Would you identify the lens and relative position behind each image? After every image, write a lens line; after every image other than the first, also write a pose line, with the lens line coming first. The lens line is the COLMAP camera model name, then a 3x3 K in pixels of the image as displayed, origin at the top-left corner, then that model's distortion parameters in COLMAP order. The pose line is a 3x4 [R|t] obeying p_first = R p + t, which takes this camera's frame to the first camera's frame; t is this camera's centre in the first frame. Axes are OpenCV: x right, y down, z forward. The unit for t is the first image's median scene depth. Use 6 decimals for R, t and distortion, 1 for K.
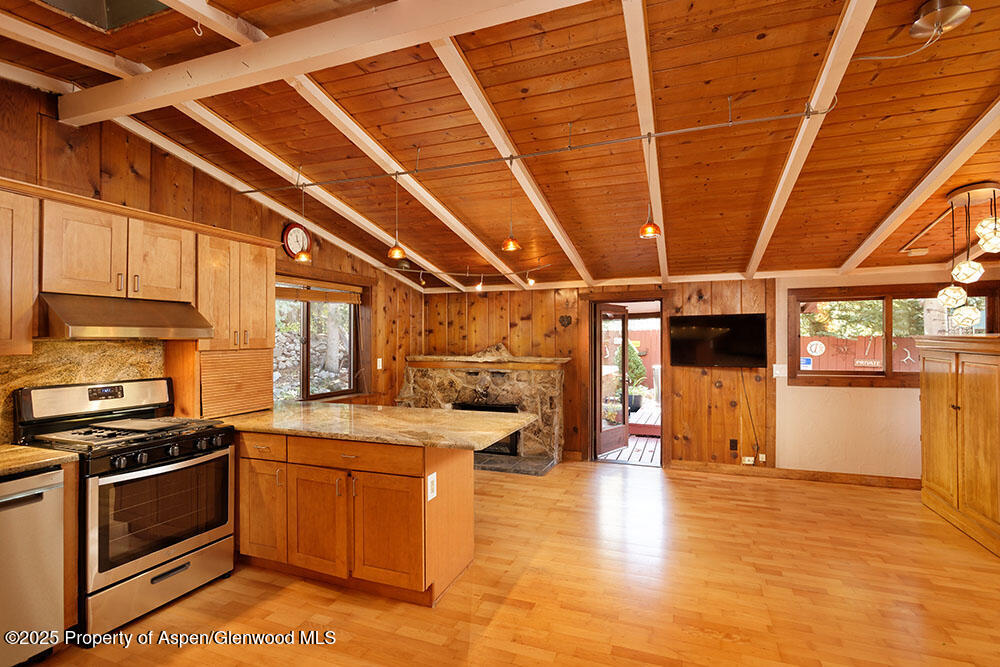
lens RADIAL K [[499.6, 0, 501.2], [0, 499.6, 334.7], [0, 0, 1]] dist [0.001562, 0.000854]
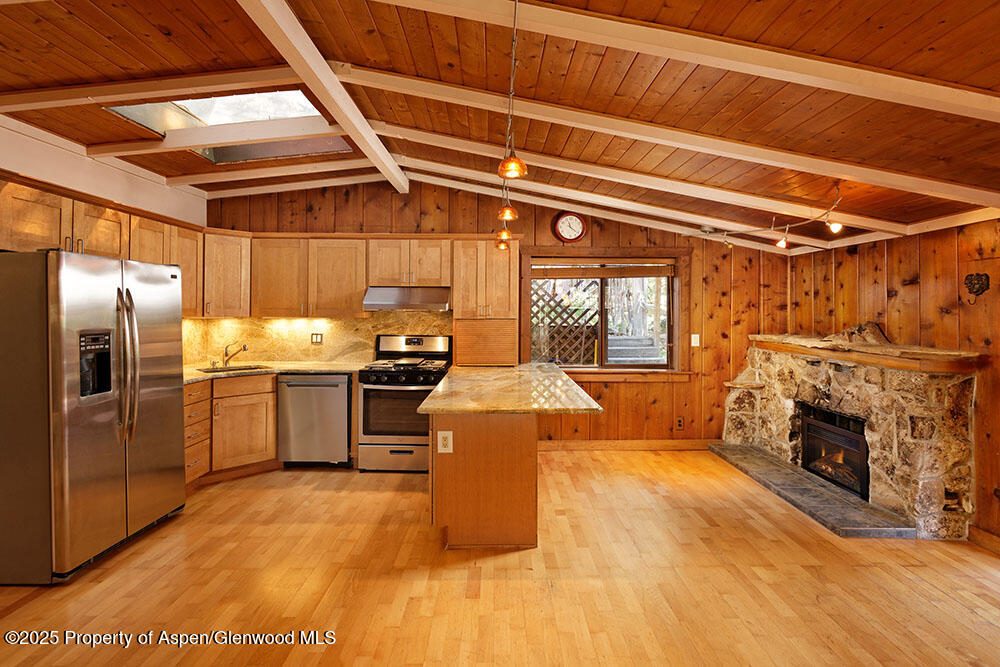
lens RADIAL K [[474.0, 0, 481.1], [0, 474.0, 307.2], [0, 0, 1]] dist [0.000743, 0.001248]
pose [[0.351518, 0.000502, -0.936181, 0.416570], [-0.001353, 0.999999, 0.000028, -0.001655], [0.936180, 0.001257, 0.351519, 0.320598]]
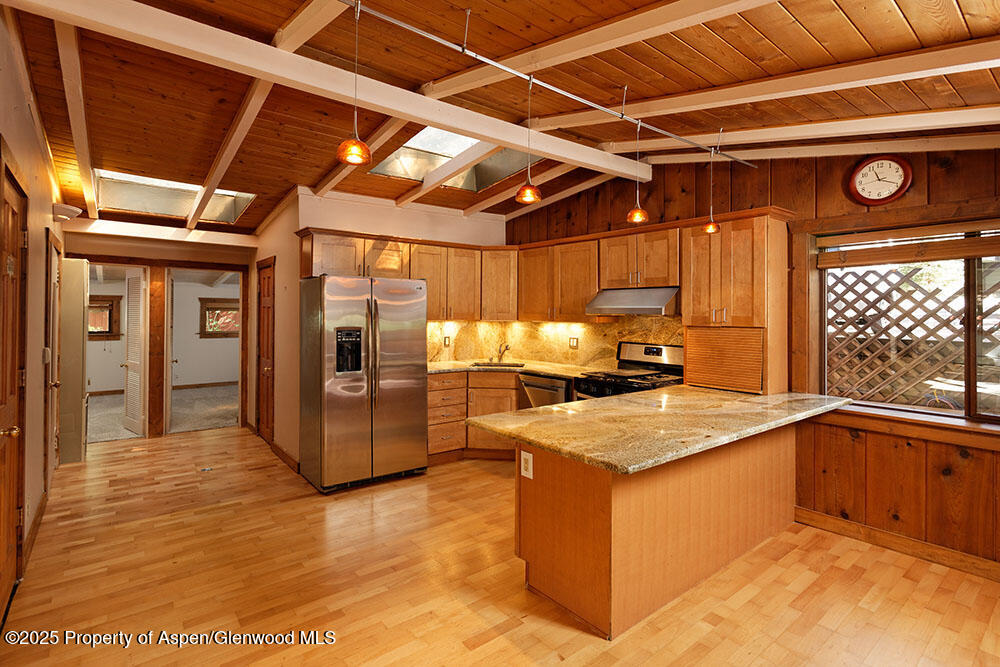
lens RADIAL K [[474.0, 0, 516.1], [0, 474.0, 308.2], [0, 0, 1]] dist [0.000743, 0.001248]
pose [[-0.483849, -0.005829, -0.875132, 0.325107], [0.001906, 0.999968, -0.007715, -0.001086], [0.875150, -0.005401, -0.483822, 0.665525]]
